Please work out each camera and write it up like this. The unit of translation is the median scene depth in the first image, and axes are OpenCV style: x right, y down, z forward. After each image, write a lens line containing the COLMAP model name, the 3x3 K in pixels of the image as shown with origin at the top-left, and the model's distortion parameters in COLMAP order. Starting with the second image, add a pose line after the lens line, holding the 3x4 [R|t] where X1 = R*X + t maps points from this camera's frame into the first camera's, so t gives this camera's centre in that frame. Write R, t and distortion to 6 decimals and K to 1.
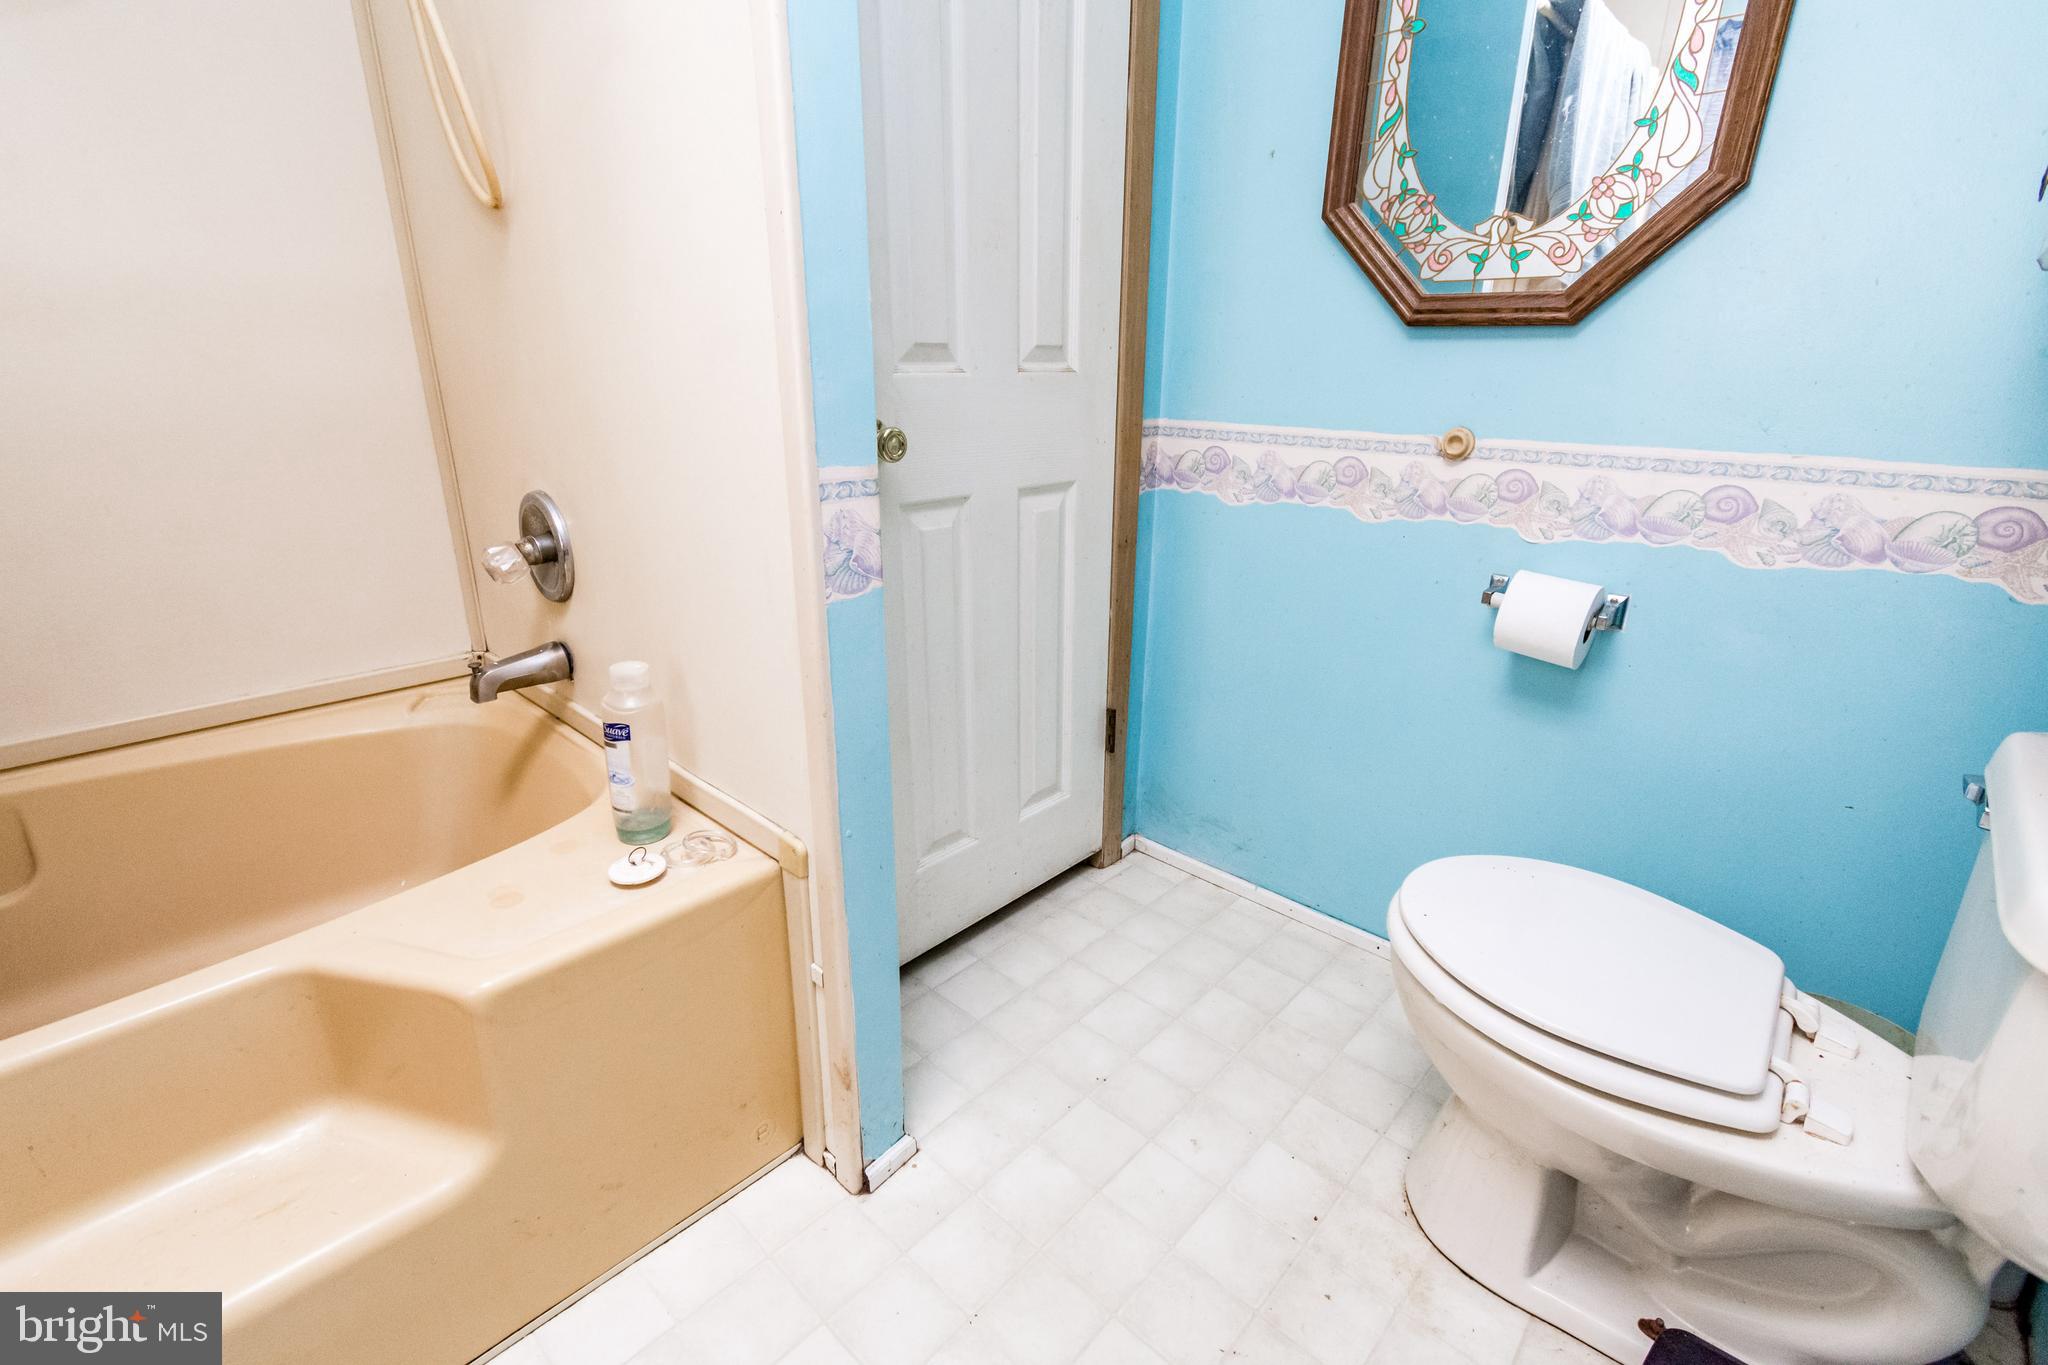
lens RADIAL K [[912.5, 0, 1032.3], [0, 912.5, 680.8], [0, 0, 1]] dist [0.005609, -0.001212]
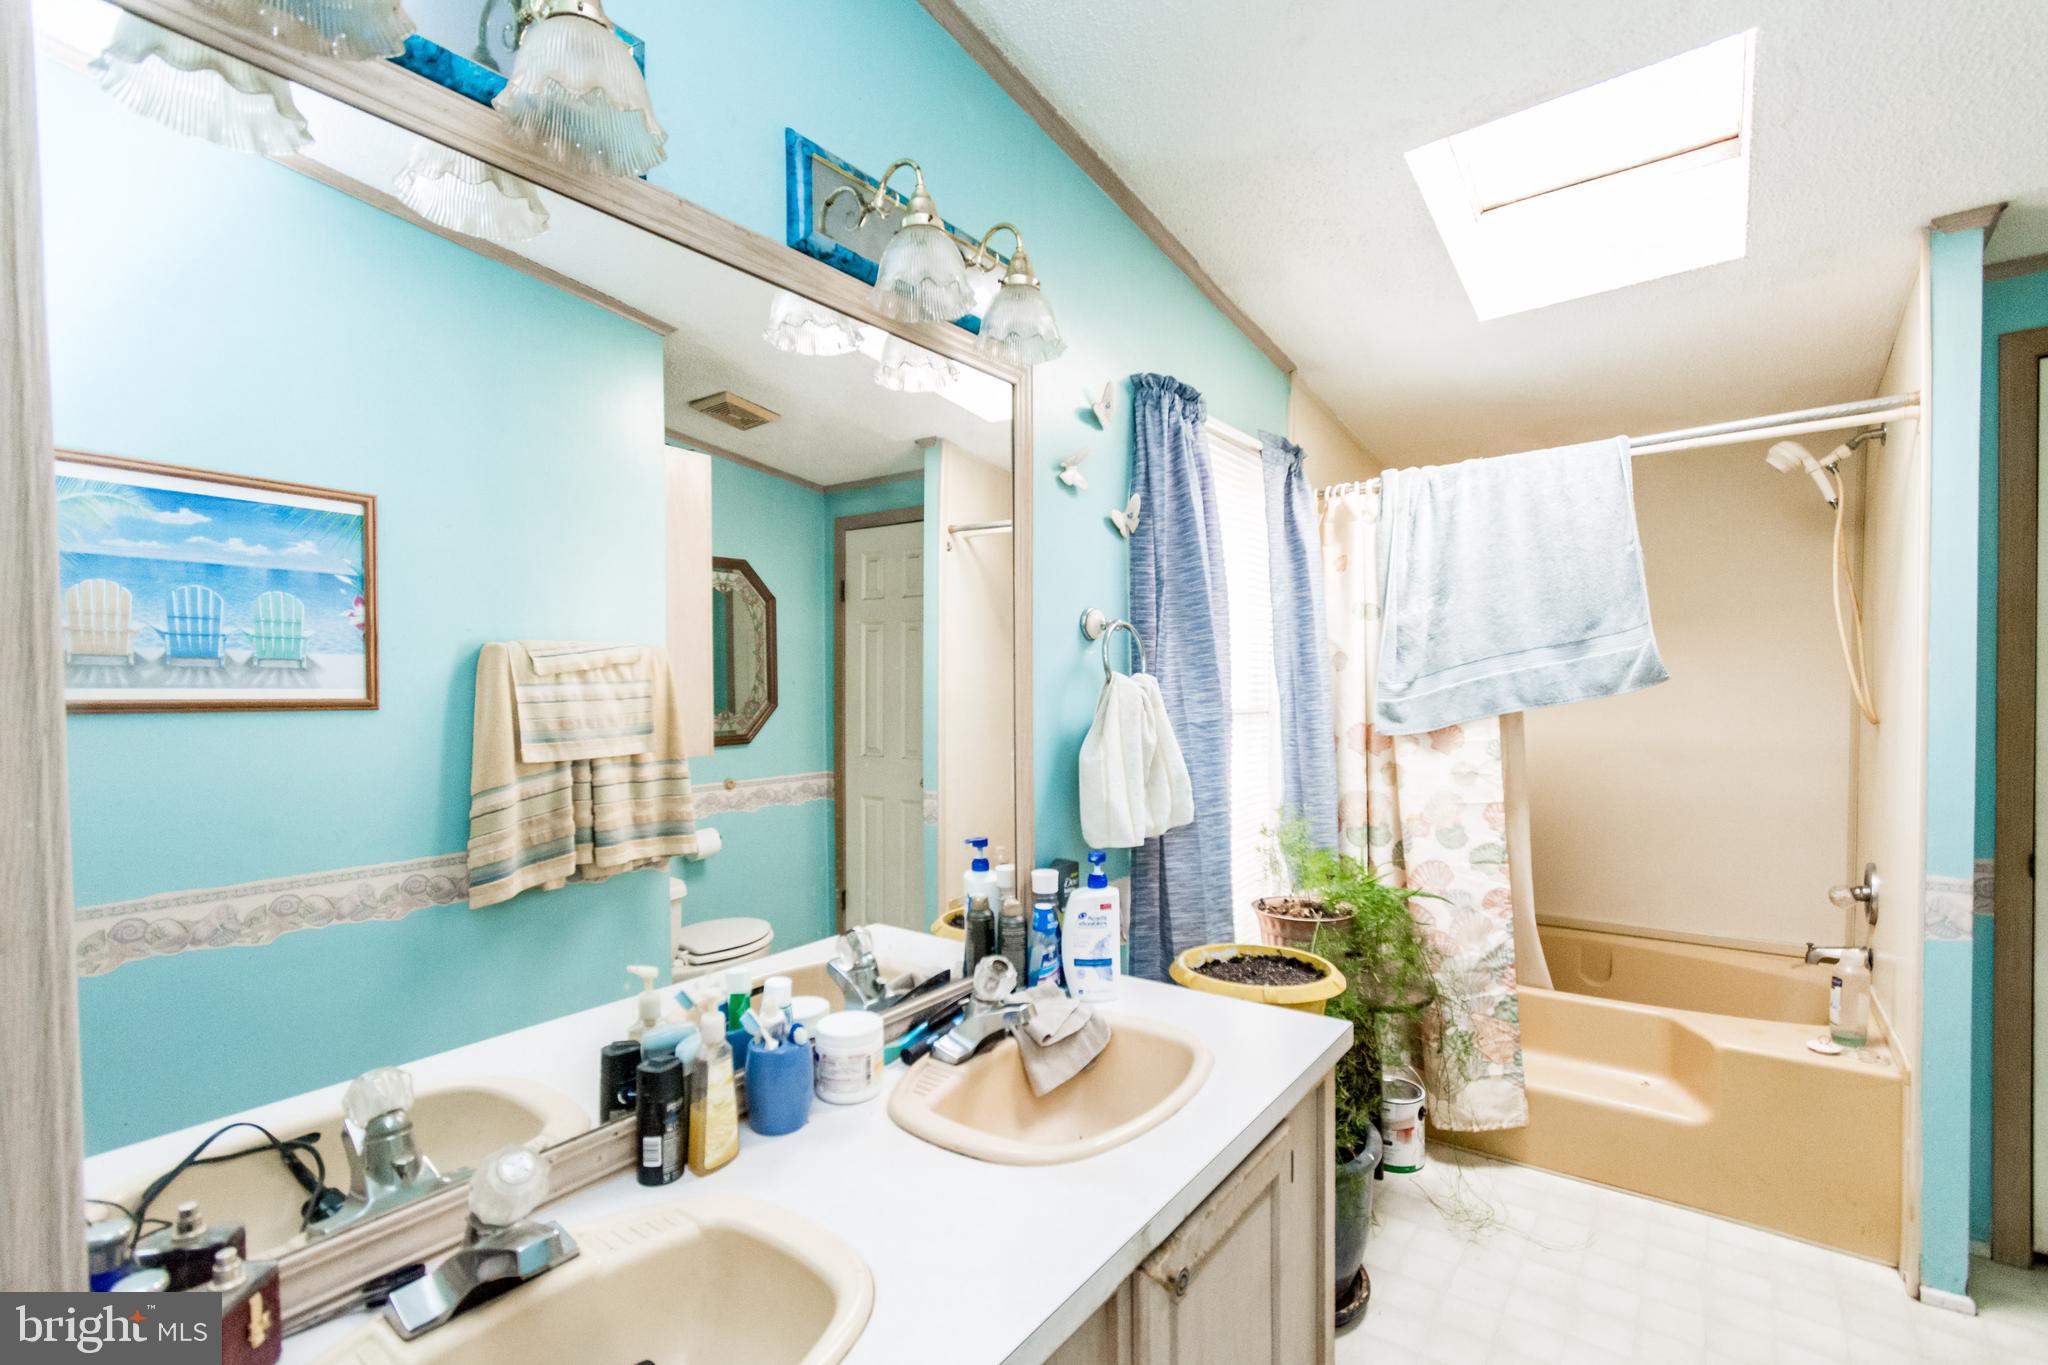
lens RADIAL K [[912.5, 0, 1029.4], [0, 912.5, 703.9], [0, 0, 1]] dist [0.005609, -0.001212]
pose [[0.101540, 0.004861, -0.994820, 1.173895], [-0.318217, 0.947609, -0.027850, 0.083639], [0.942564, 0.319397, 0.097767, -0.928688]]
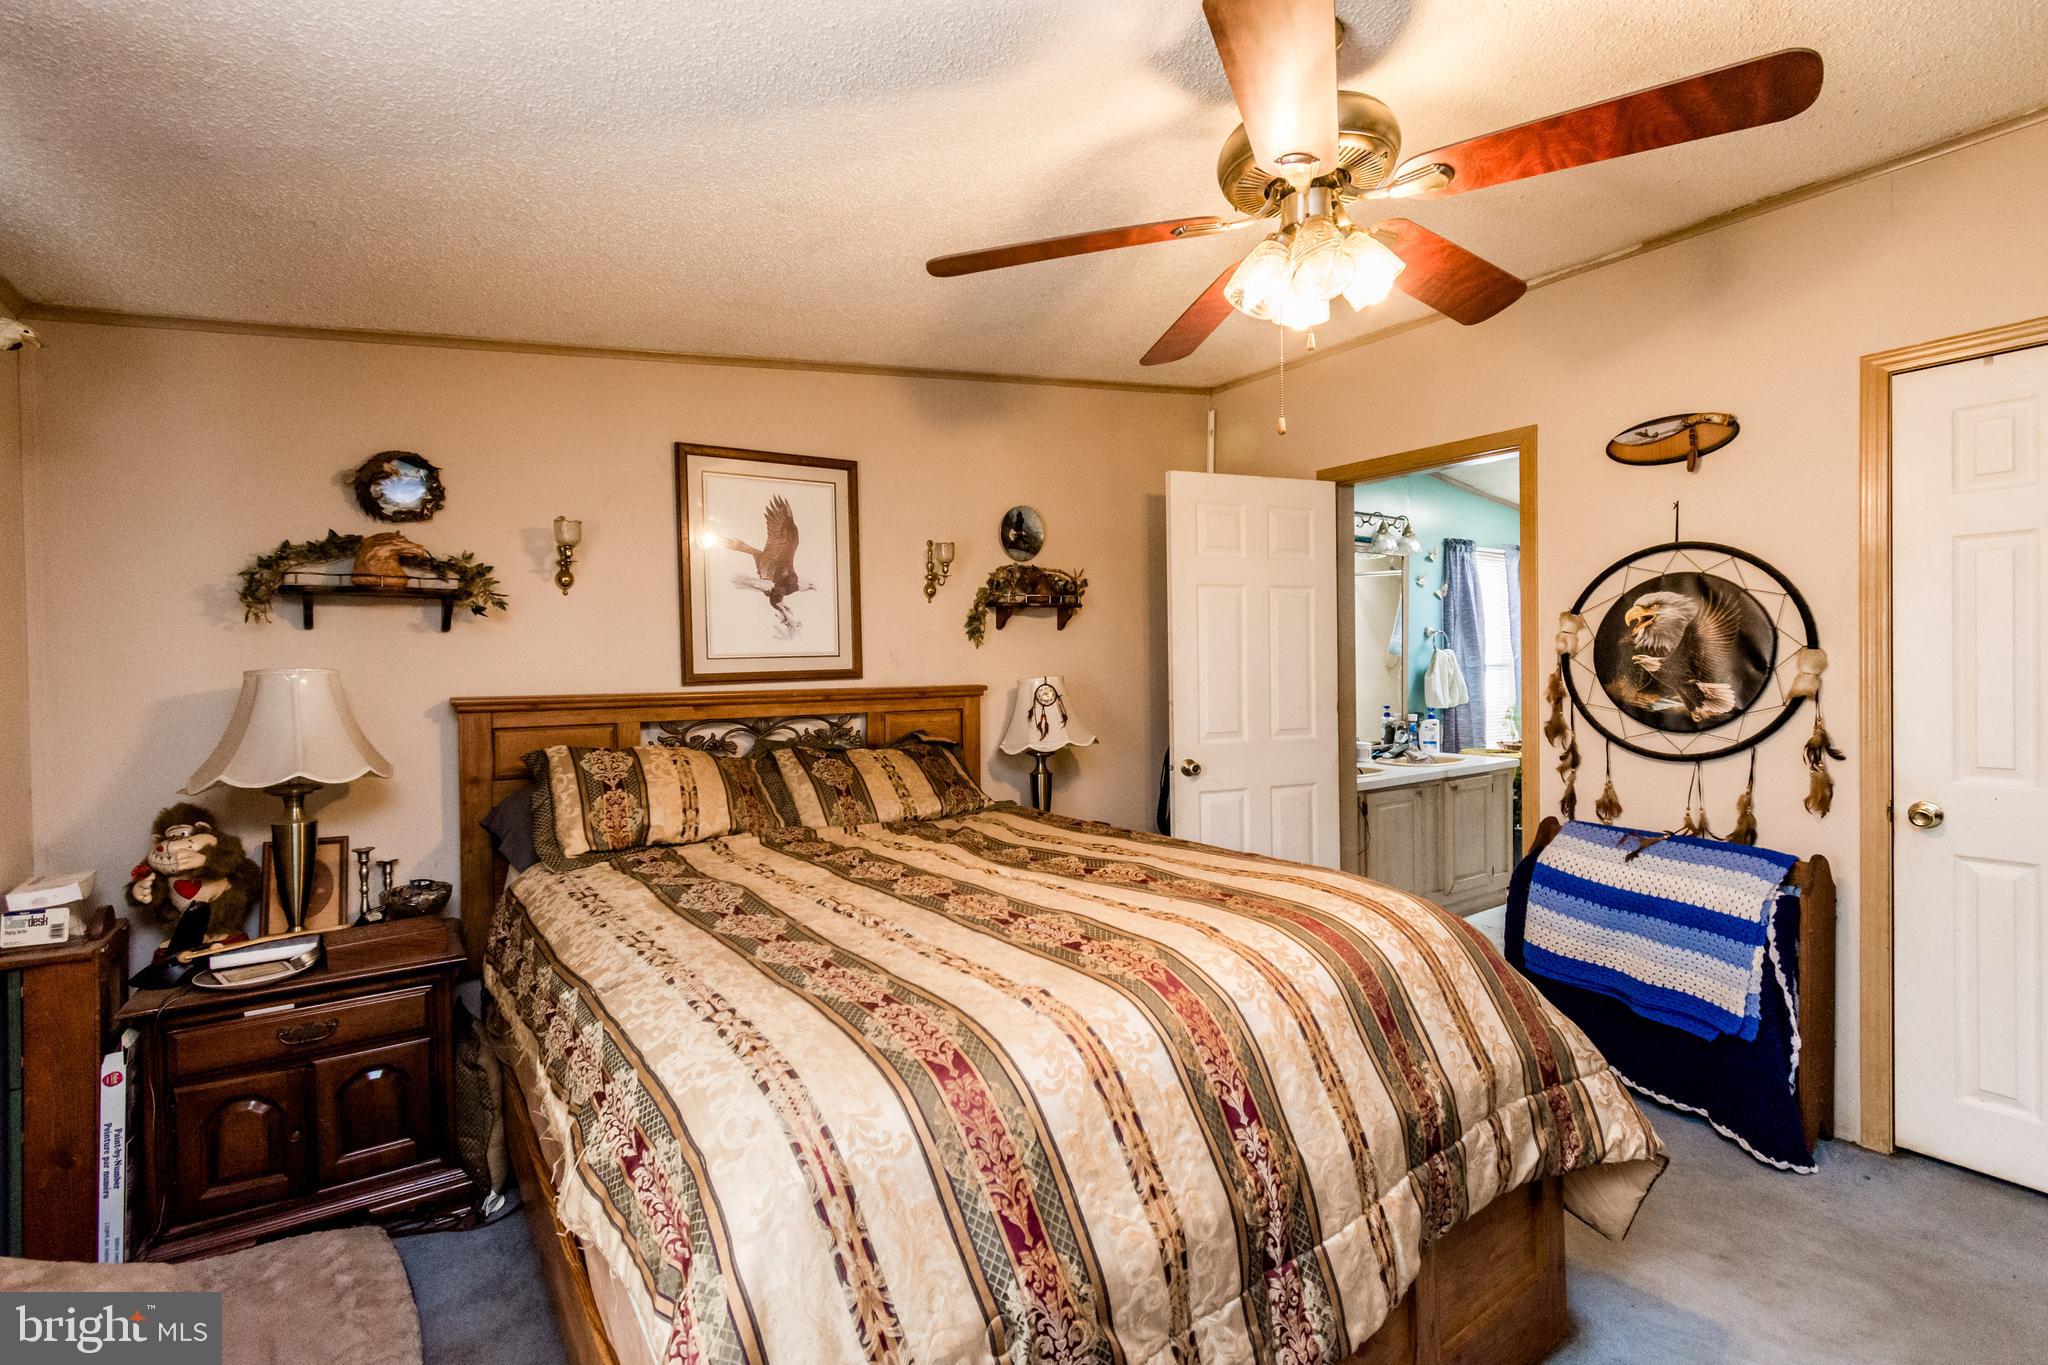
lens RADIAL K [[912.5, 0, 1025.5], [0, 912.5, 671.7], [0, 0, 1]] dist [0.005609, -0.001212]
pose [[-0.213181, -0.003079, -0.977008, 6.011221], [-0.315857, 0.946513, 0.065936, 0.540357], [0.924548, 0.322651, -0.202751, -1.890678]]
